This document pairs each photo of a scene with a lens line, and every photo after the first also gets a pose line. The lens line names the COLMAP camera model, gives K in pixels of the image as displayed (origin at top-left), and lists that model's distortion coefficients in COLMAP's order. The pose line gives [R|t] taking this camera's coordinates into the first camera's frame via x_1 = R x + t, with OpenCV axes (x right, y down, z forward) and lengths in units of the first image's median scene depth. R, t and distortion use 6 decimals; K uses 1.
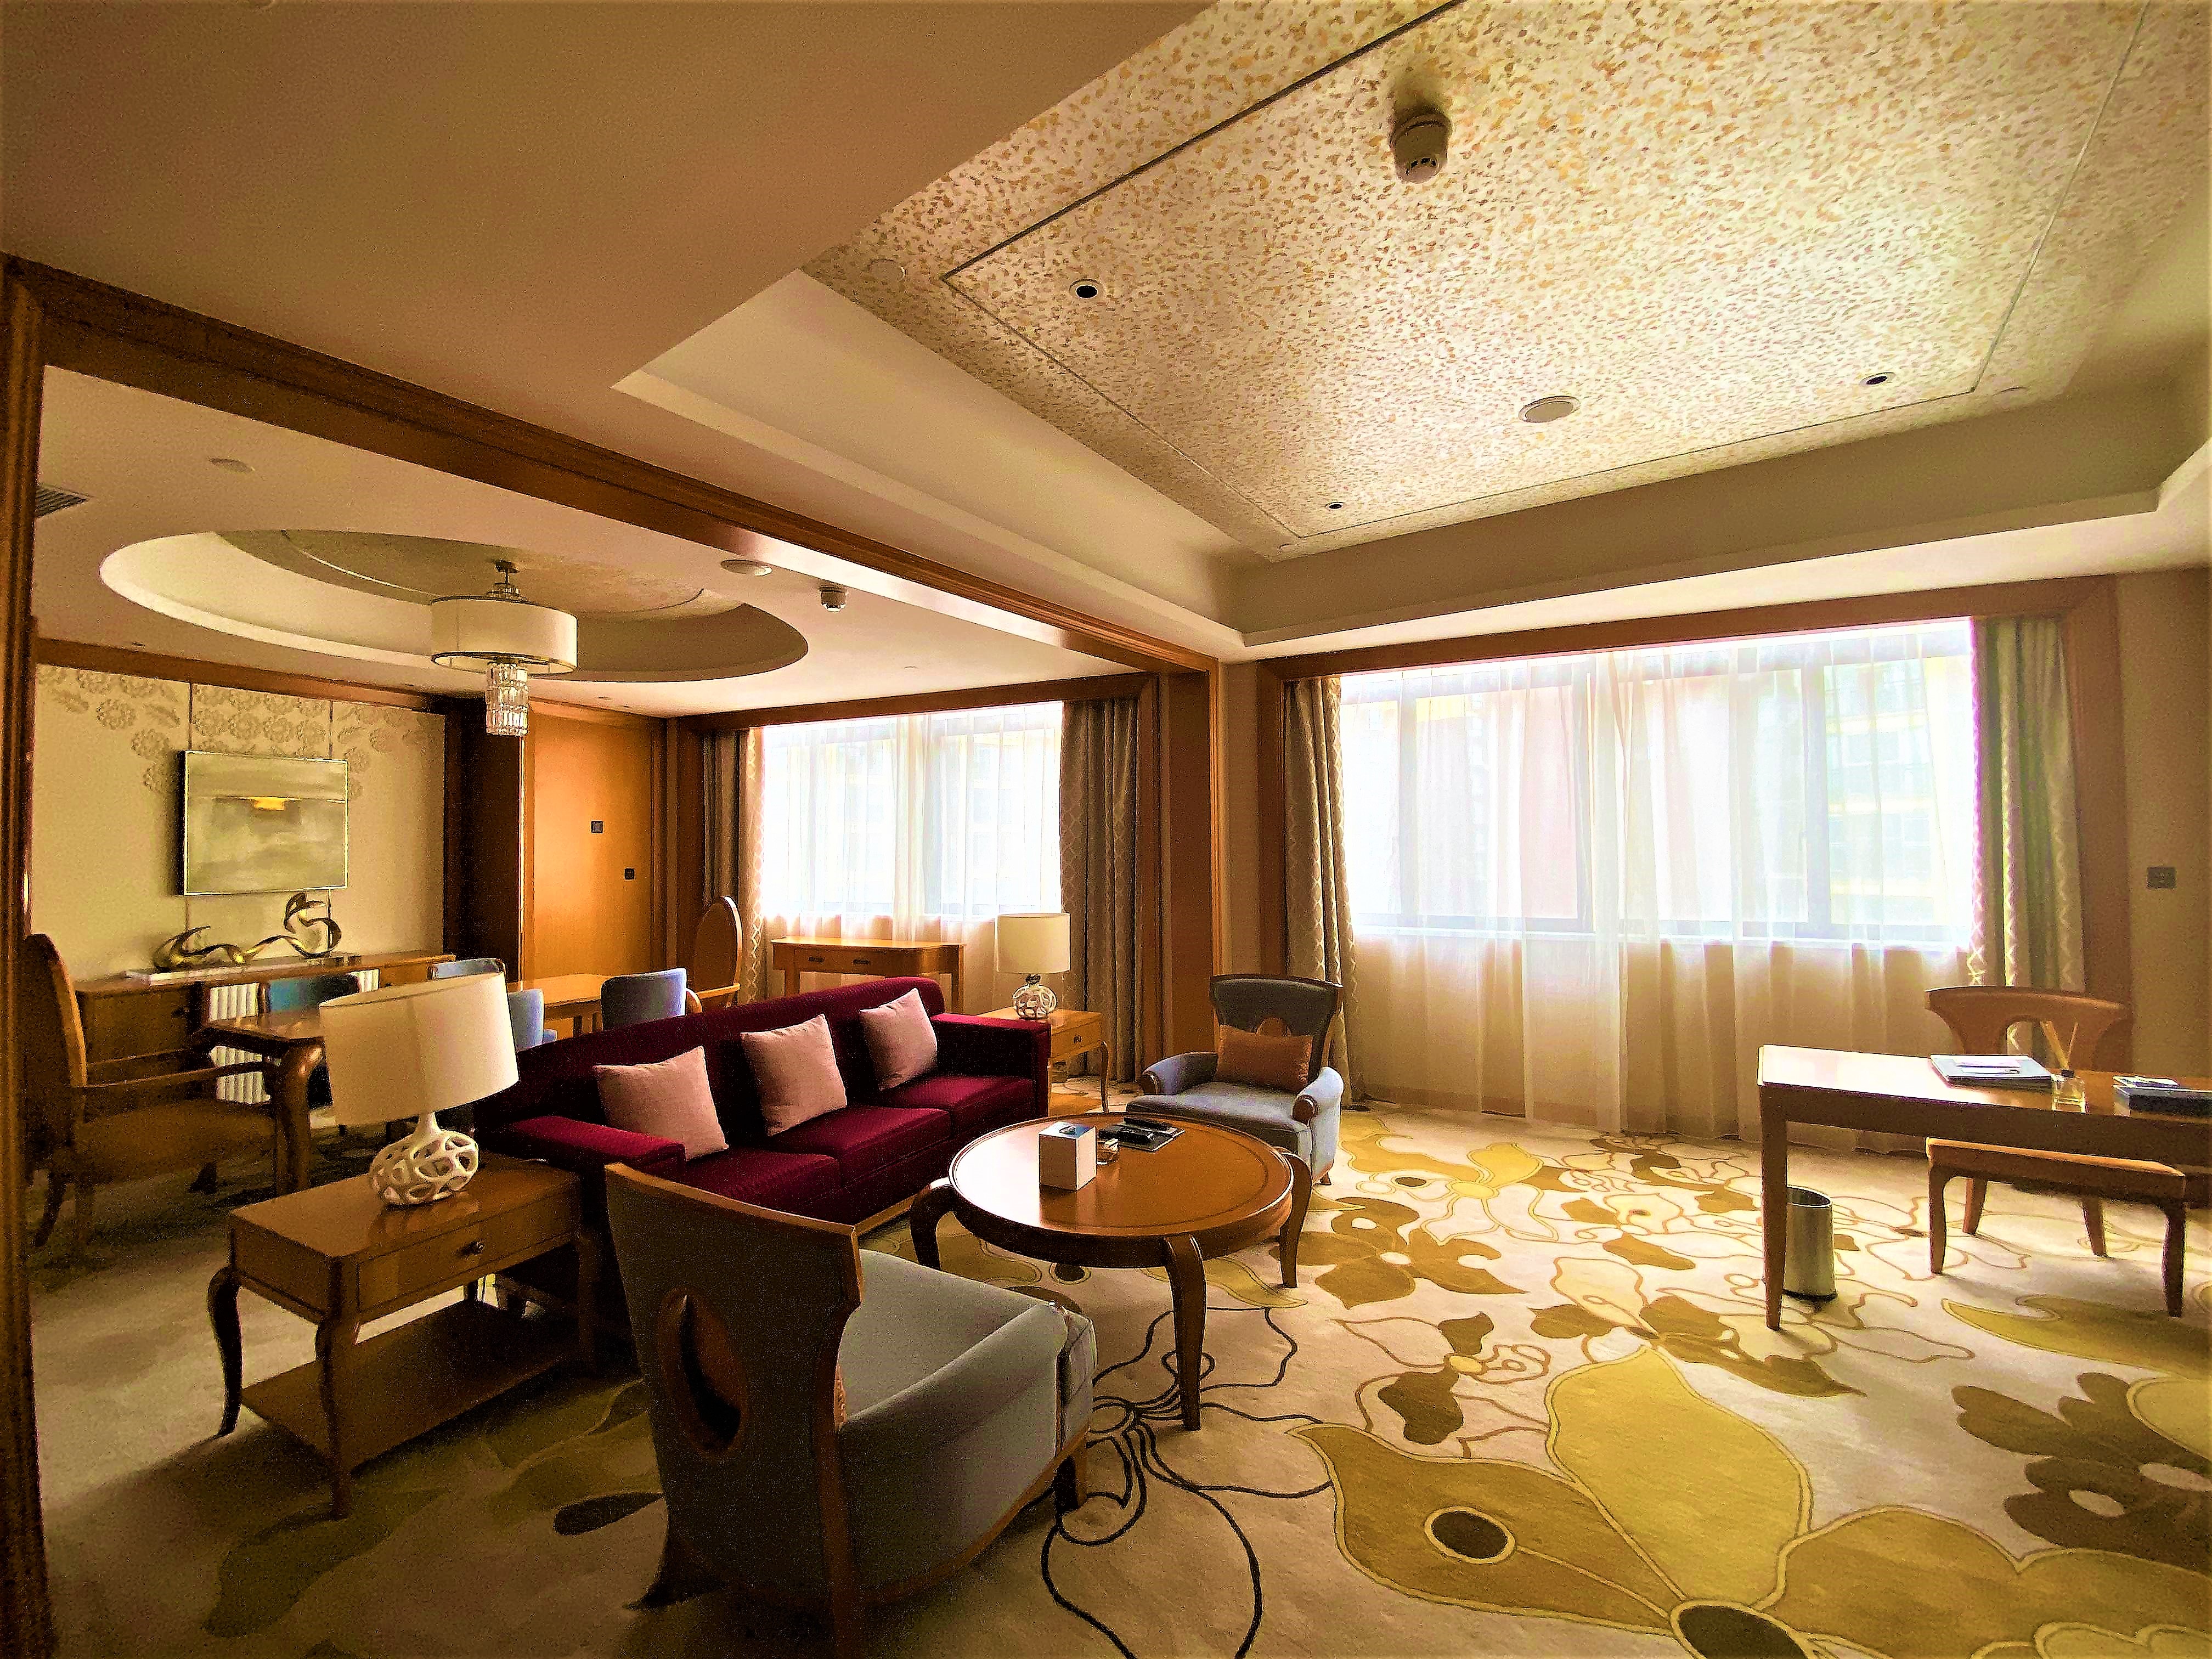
lens RADIAL K [[899.6, 0, 1106.0], [0, 899.6, 829.5], [0, 0, 1]] dist [0.023368, -0.021347]
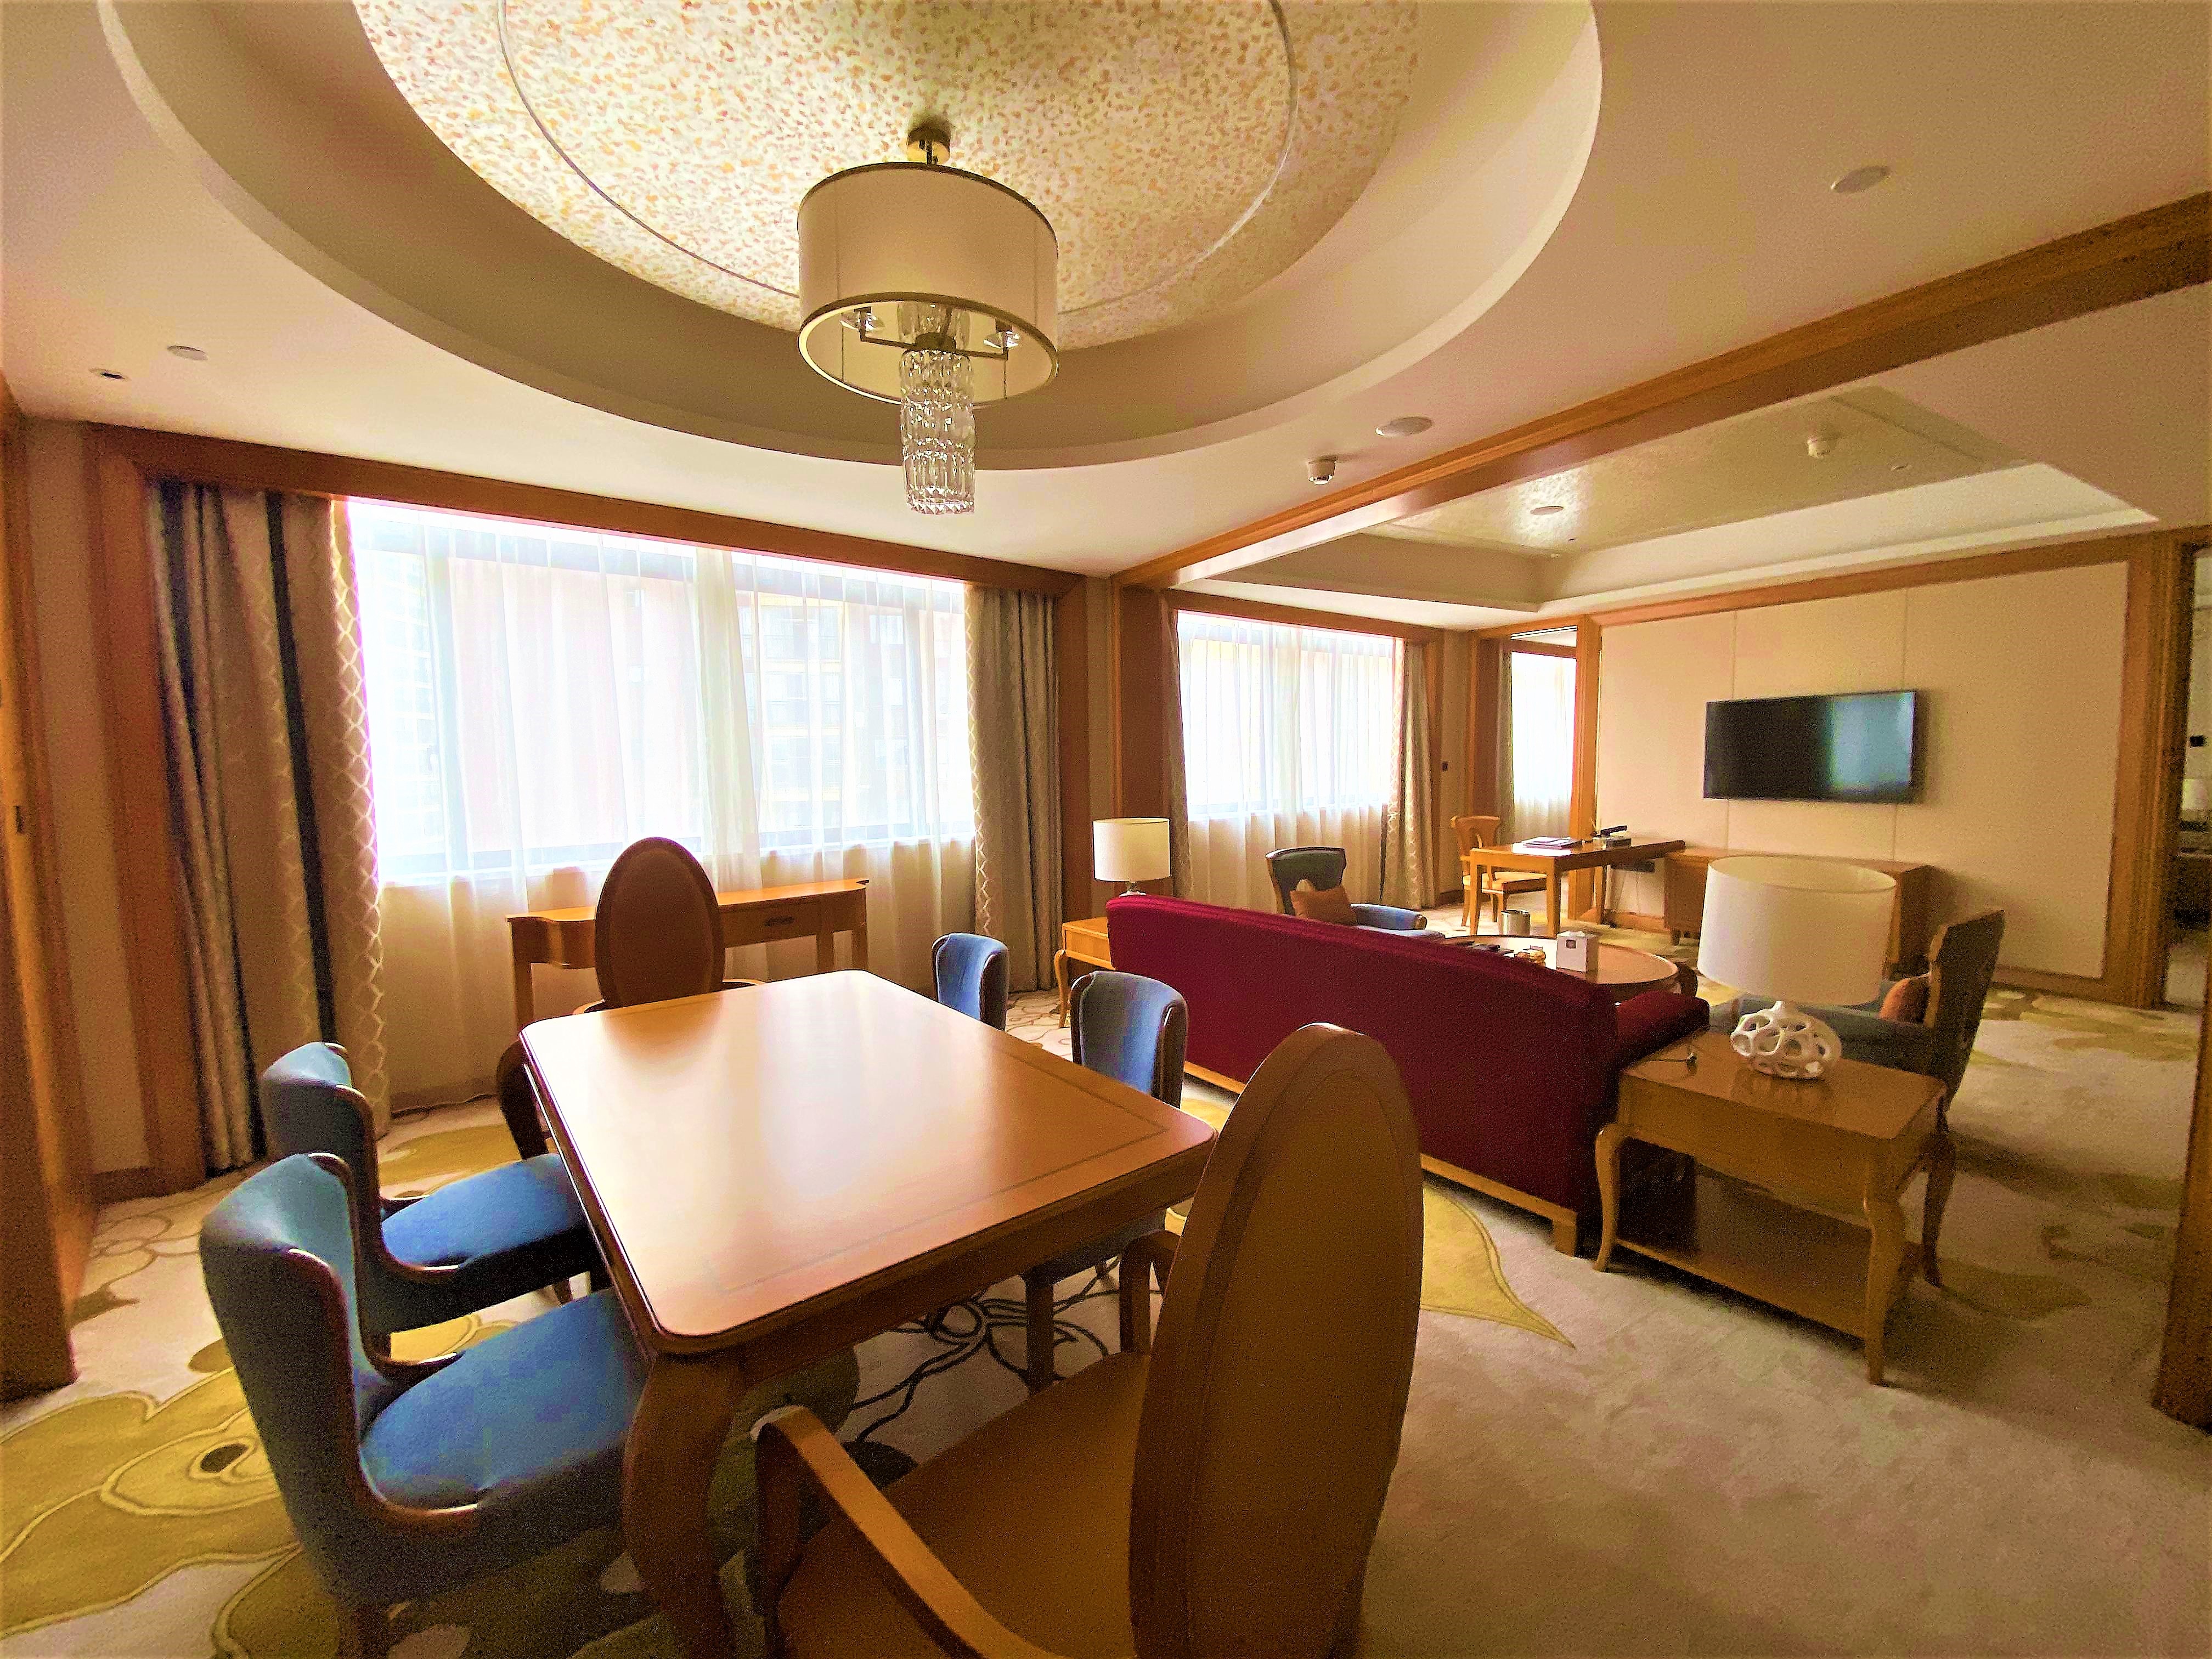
lens RADIAL K [[899.6, 0, 1106.0], [0, 899.6, 829.5], [0, 0, 1]] dist [0.023368, -0.021347]
pose [[0.389480, -0.065590, 0.918696, -0.830066], [-0.006057, 0.997257, 0.073767, 0.031230], [-0.921015, -0.034295, 0.388014, 0.556426]]
